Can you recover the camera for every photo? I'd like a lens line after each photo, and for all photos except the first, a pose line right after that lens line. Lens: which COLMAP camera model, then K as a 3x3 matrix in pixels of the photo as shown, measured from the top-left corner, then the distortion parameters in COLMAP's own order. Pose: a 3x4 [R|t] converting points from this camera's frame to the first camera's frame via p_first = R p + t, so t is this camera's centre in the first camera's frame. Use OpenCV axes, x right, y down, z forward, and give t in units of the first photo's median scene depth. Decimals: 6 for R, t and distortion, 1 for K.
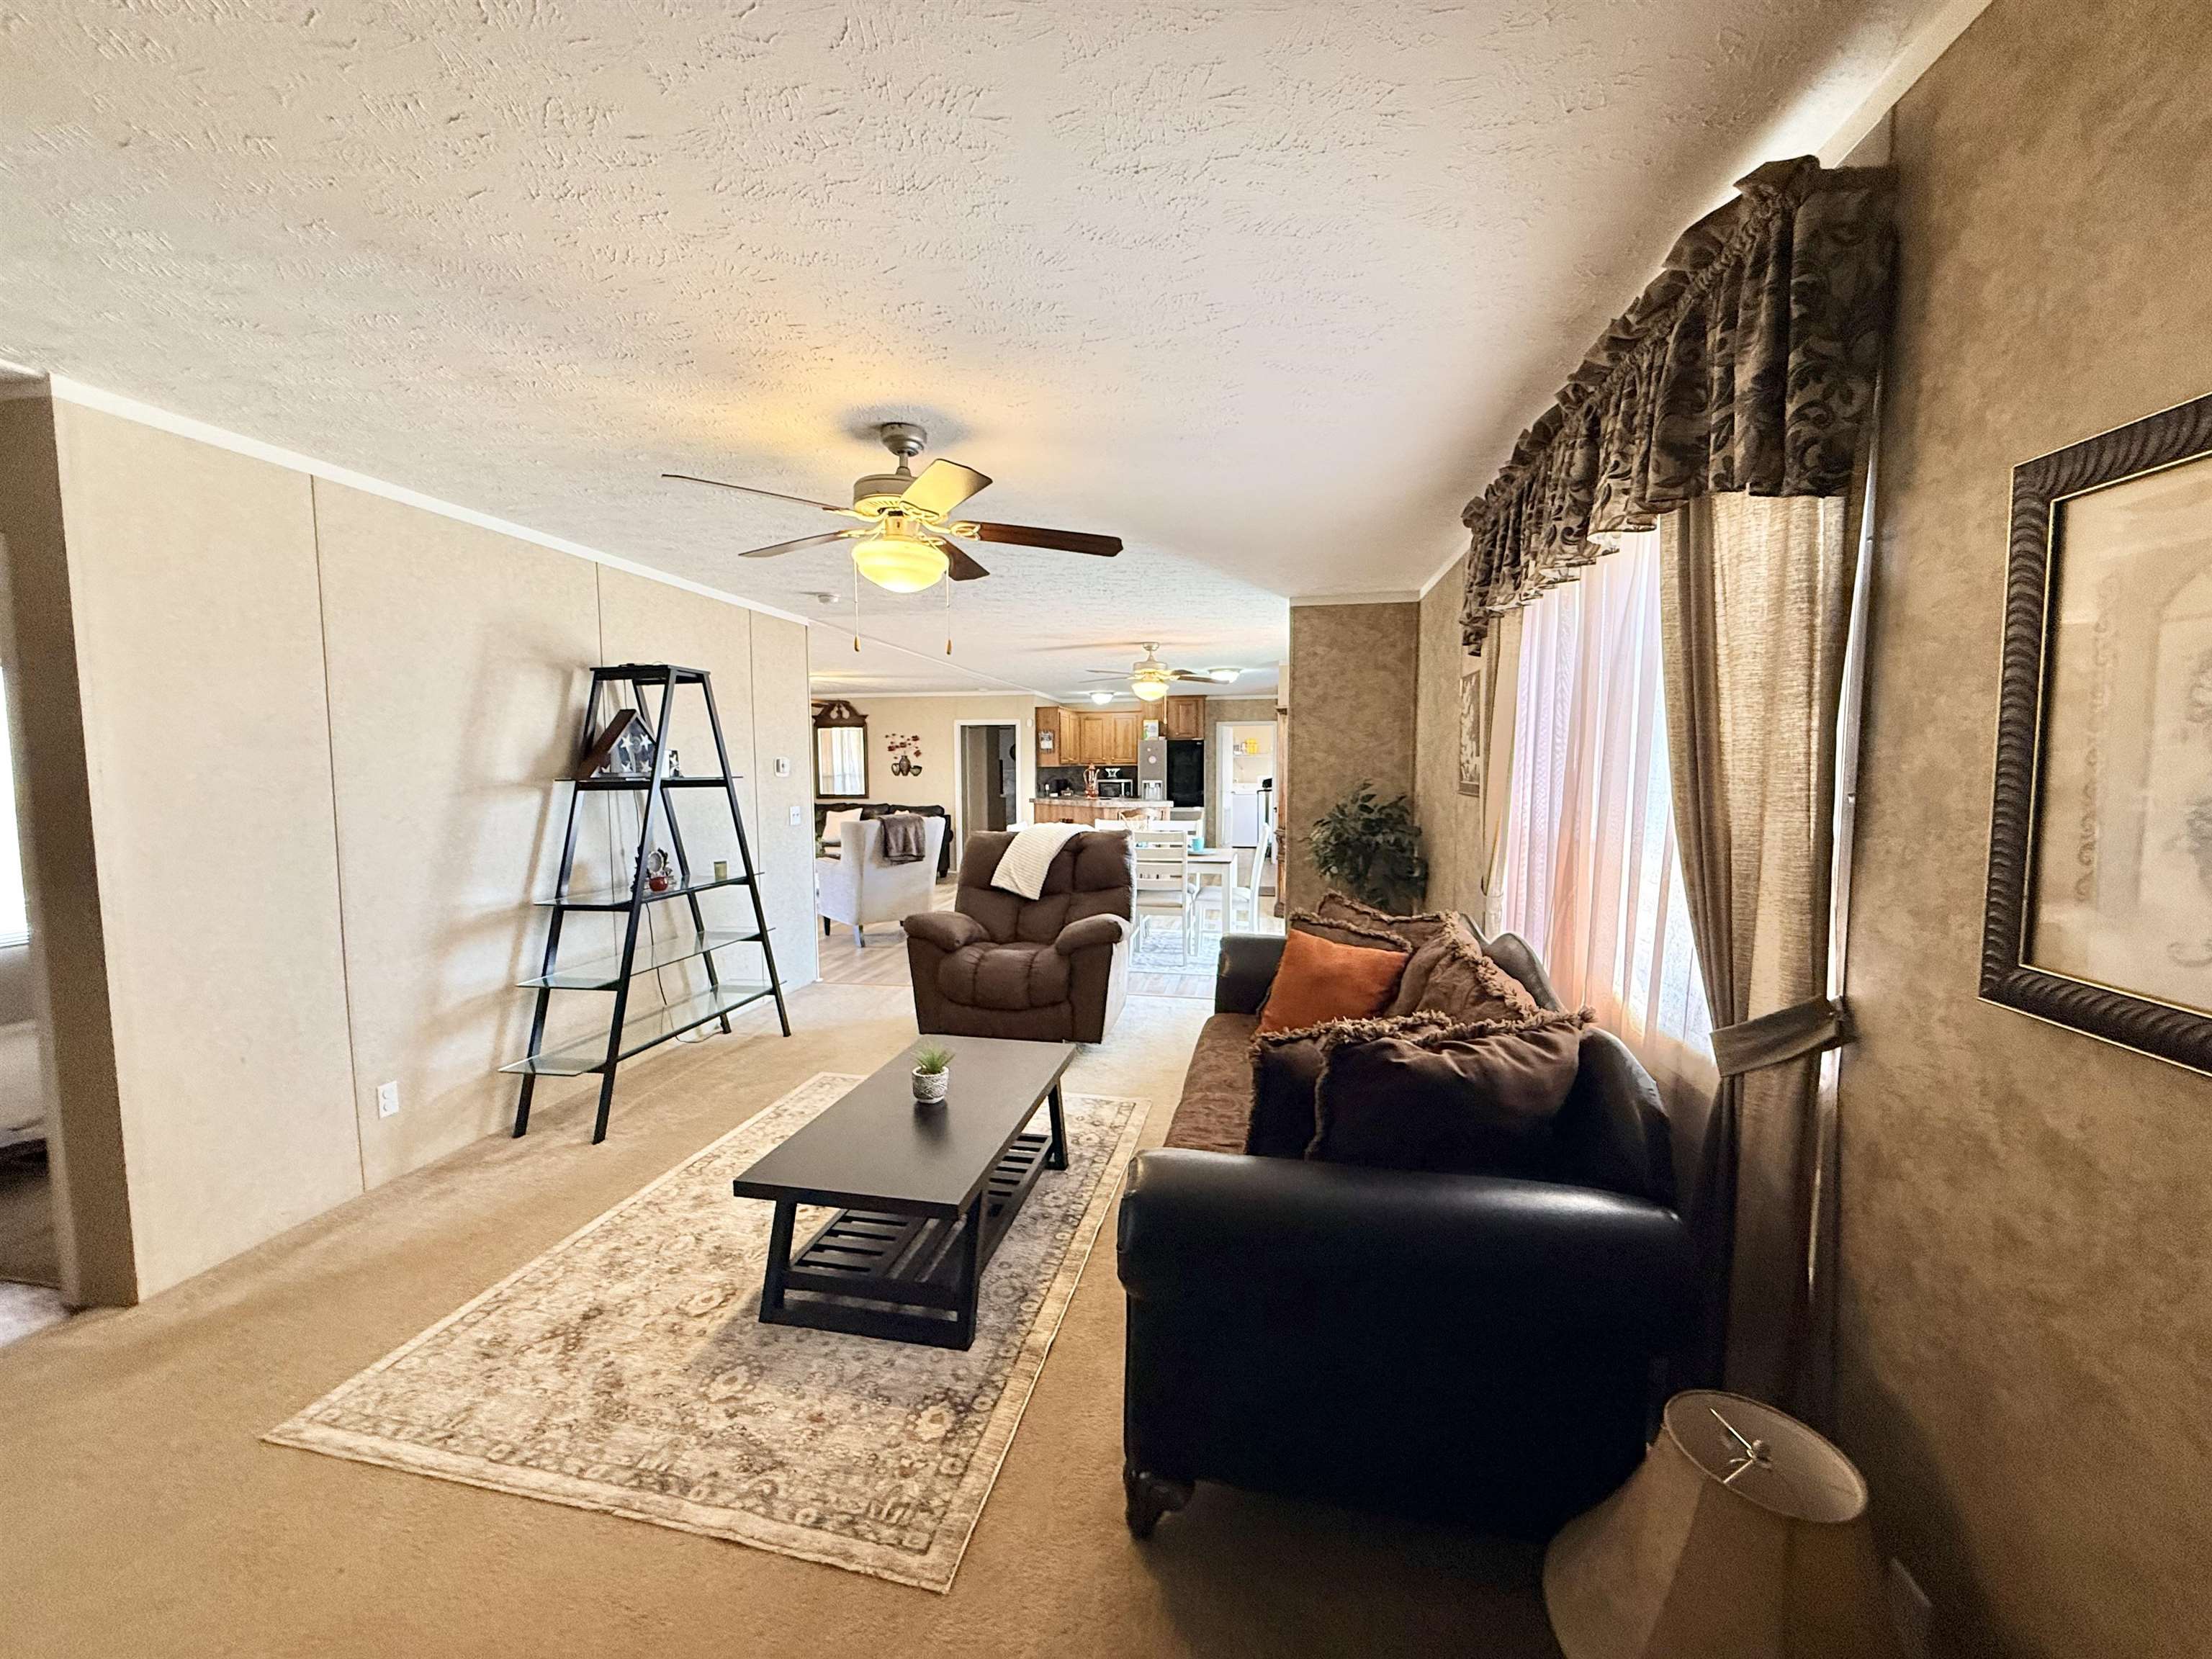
lens RADIAL K [[883.7, 0, 1112.2], [0, 883.7, 834.9], [0, 0, 1]] dist [-0.001704, 0.000648]
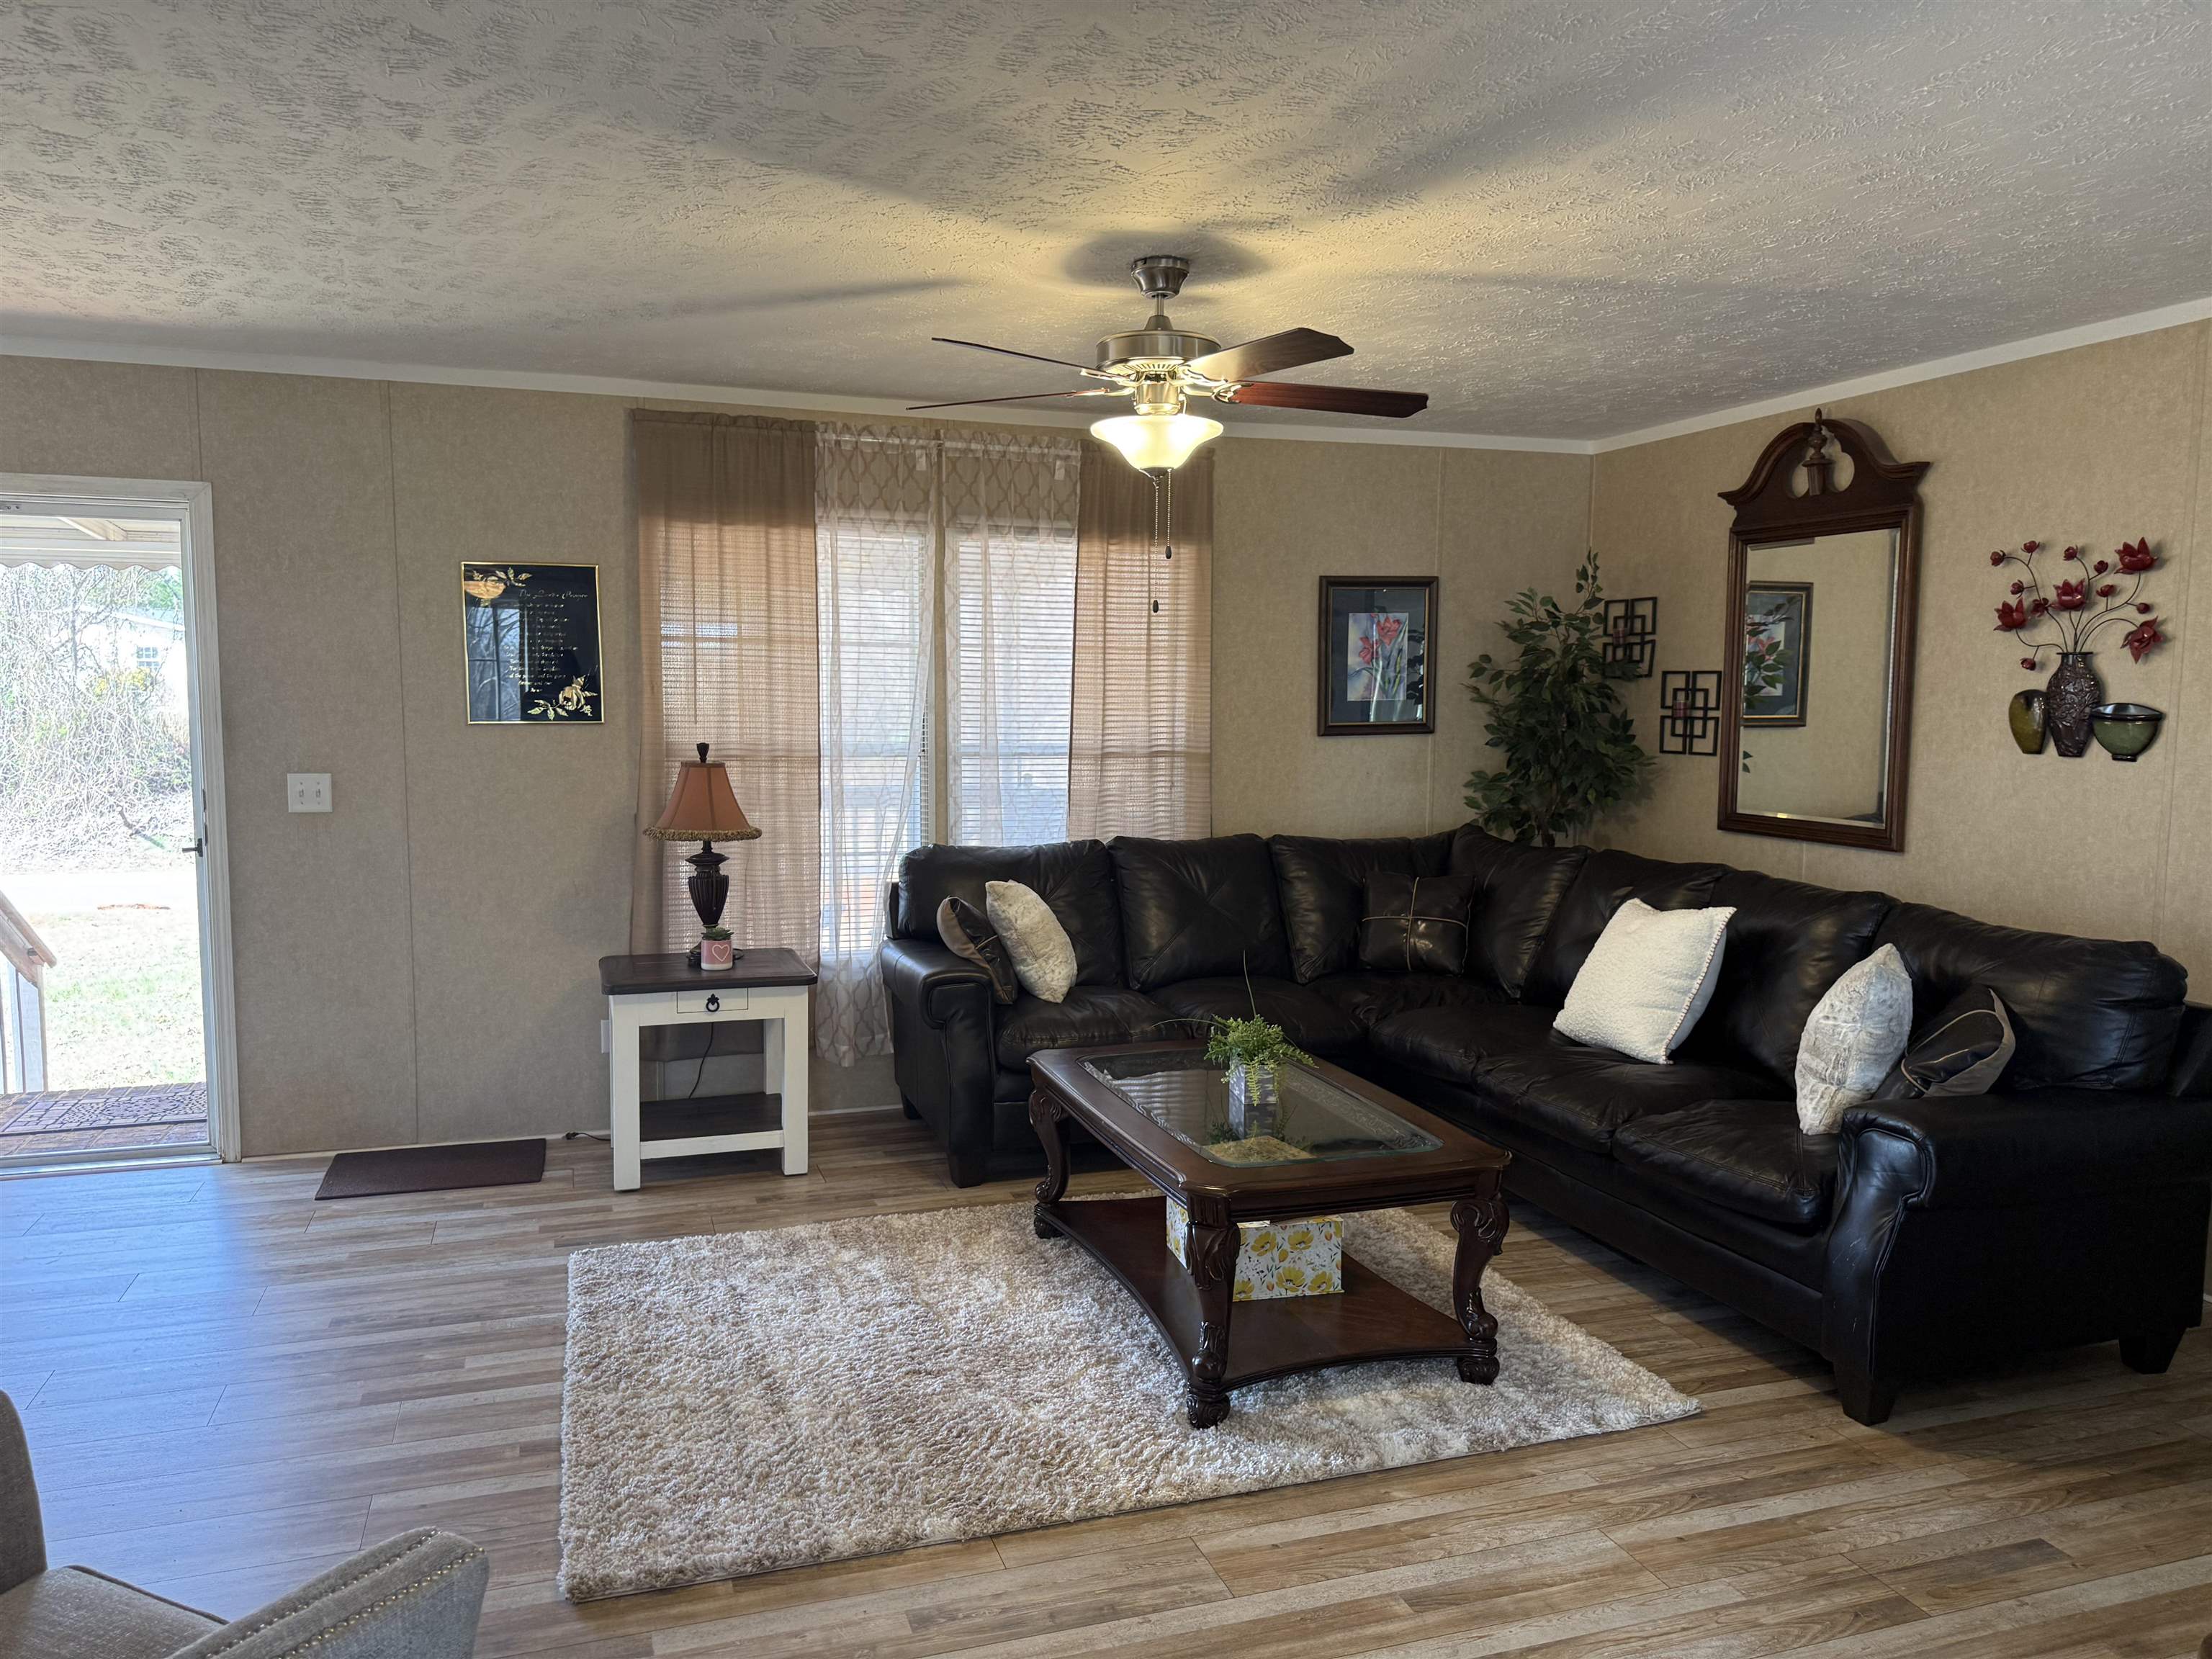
lens RADIAL K [[1559.3, 0, 1092.3], [0, 1559.3, 845.2], [0, 0, 1]] dist [0.046602, -0.058077]
pose [[0.491789, 0.100106, -0.864941, -0.173555], [-0.078299, 0.994429, 0.070573, -0.263305], [0.867187, 0.033017, 0.496887, 3.085299]]
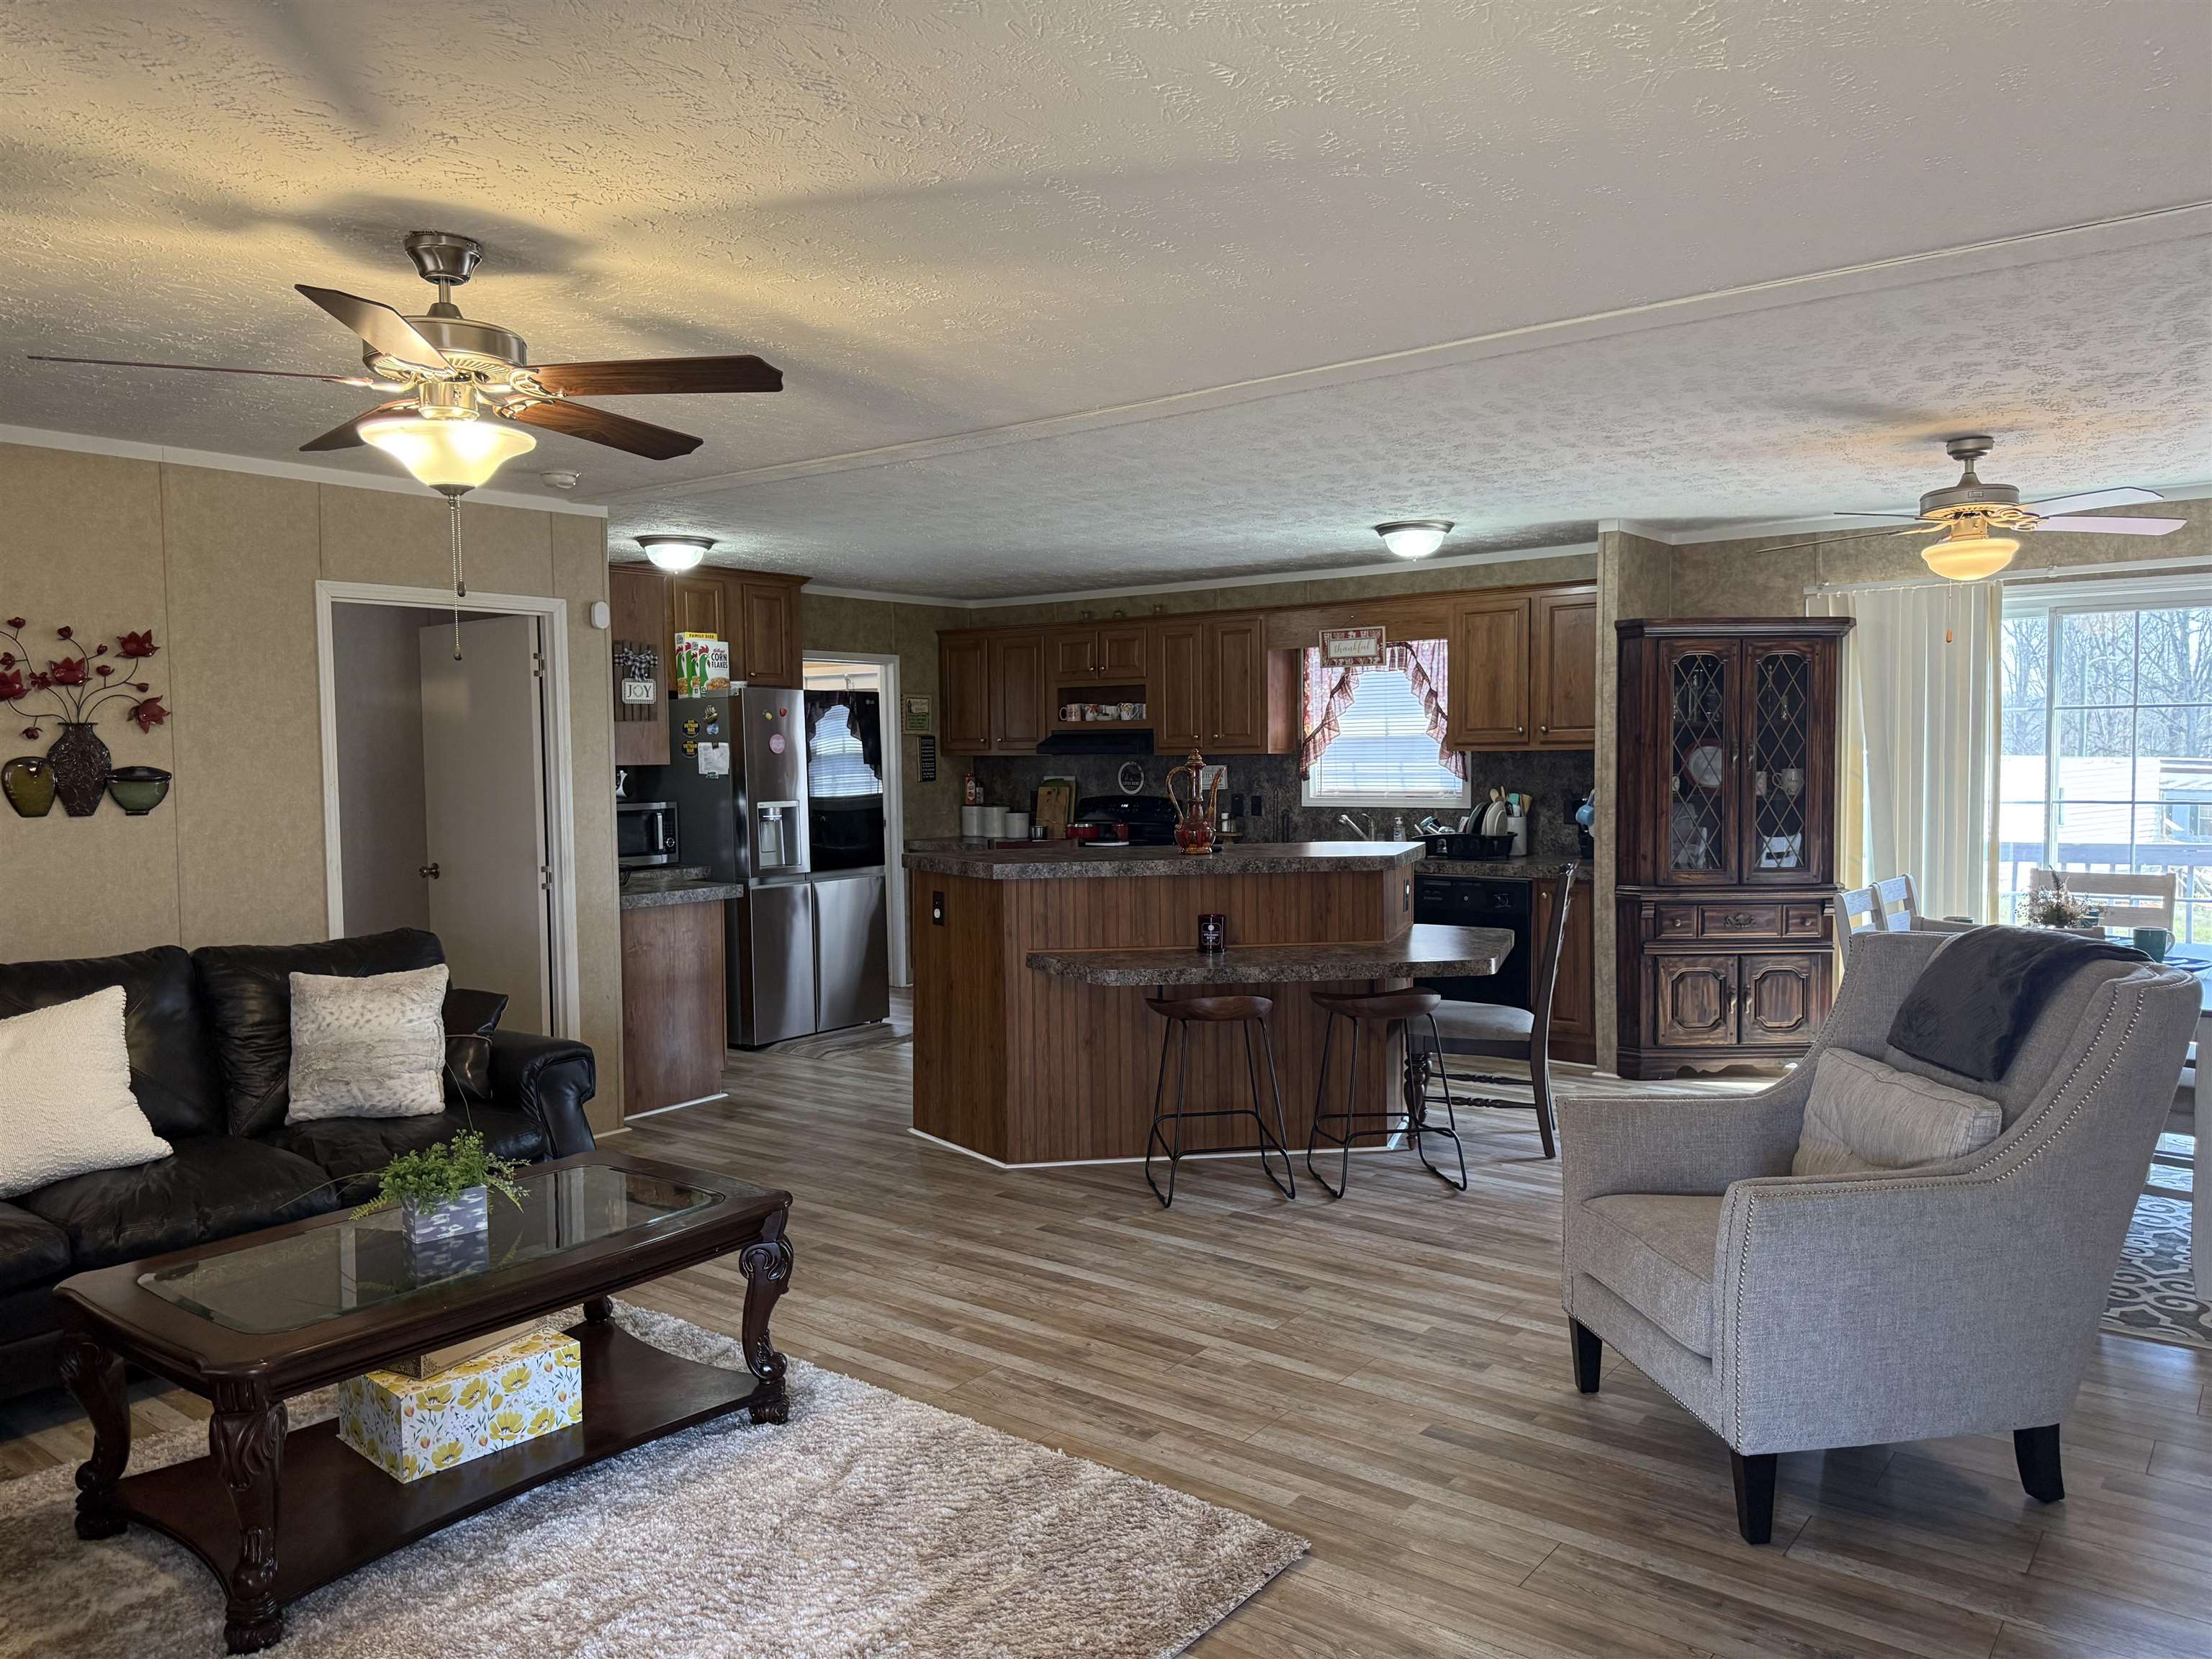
lens RADIAL K [[1559.3, 0, 1106.8], [0, 1559.3, 835.6], [0, 0, 1]] dist [0.046602, -0.058077]
pose [[0.453198, -0.048295, 0.890101, -2.265066], [0.076711, 0.996940, 0.015035, -0.231083], [-0.888103, 0.061467, 0.455516, 2.883163]]
